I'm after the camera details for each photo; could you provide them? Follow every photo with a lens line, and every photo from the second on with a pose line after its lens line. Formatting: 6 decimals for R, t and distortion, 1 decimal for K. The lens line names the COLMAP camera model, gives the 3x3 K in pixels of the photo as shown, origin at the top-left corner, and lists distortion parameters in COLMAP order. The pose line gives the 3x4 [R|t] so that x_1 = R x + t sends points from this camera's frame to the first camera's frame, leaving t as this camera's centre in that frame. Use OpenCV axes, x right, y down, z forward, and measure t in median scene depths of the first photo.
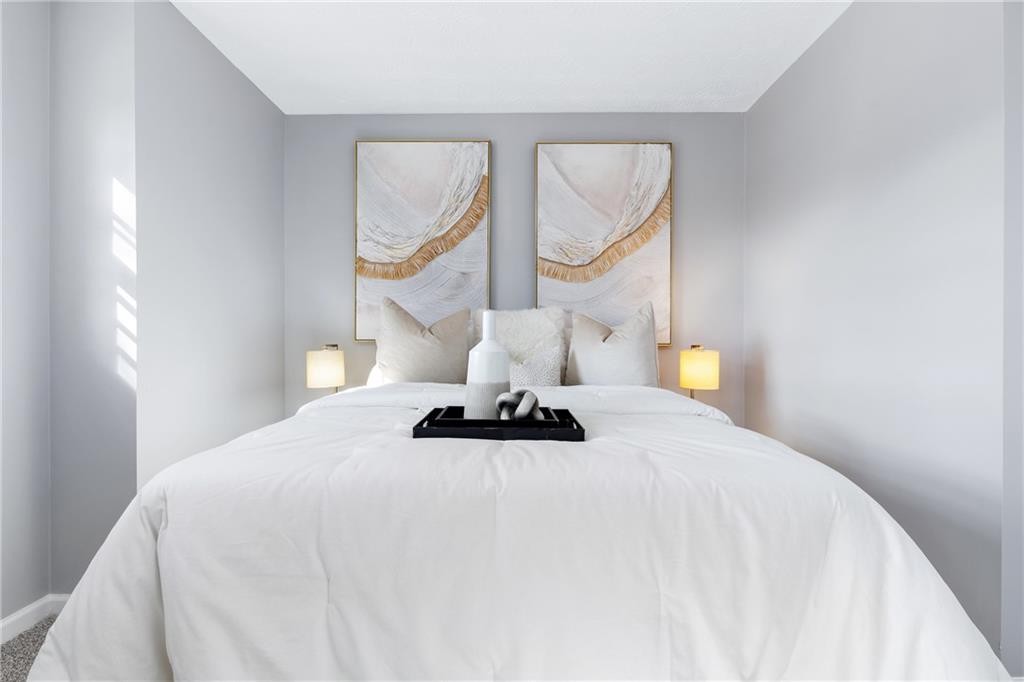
lens RADIAL K [[462.6, 0, 512.4], [0, 462.6, 341.1], [0, 0, 1]] dist [0.002655, -0.001111]
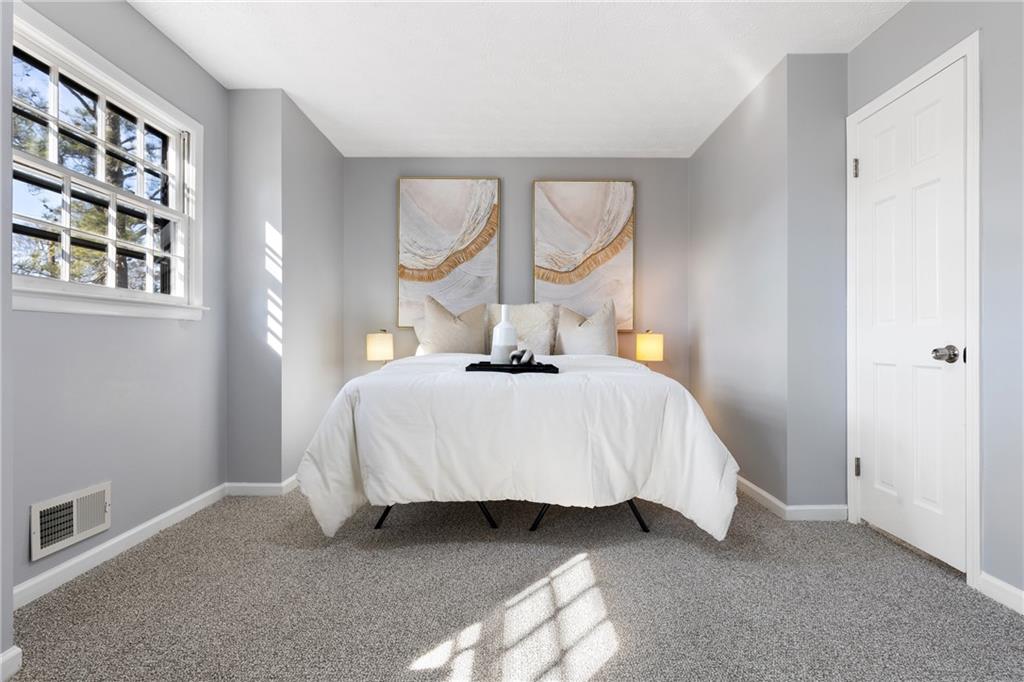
lens RADIAL K [[510.6, 0, 517.9], [0, 510.6, 339.4], [0, 0, 1]] dist [-0.000032, -0.002210]
pose [[0.999850, 0.000912, 0.017278, -0.019622], [-0.000854, 0.999994, -0.003396, 0.038680], [-0.017281, 0.003381, 0.999845, -0.482205]]
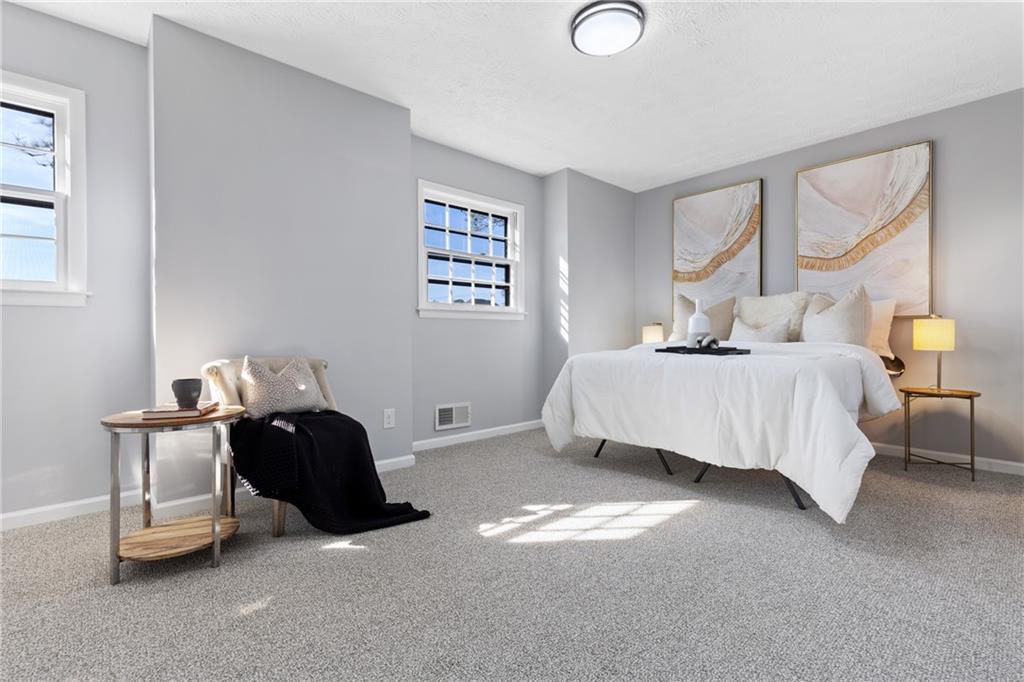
lens RADIAL K [[462.6, 0, 506.5], [0, 462.6, 339.0], [0, 0, 1]] dist [0.002655, -0.001111]
pose [[0.672971, -0.001685, -0.739667, 0.487782], [0.003951, 0.999991, 0.001316, 0.059431], [0.739658, -0.003808, 0.672972, -0.557814]]
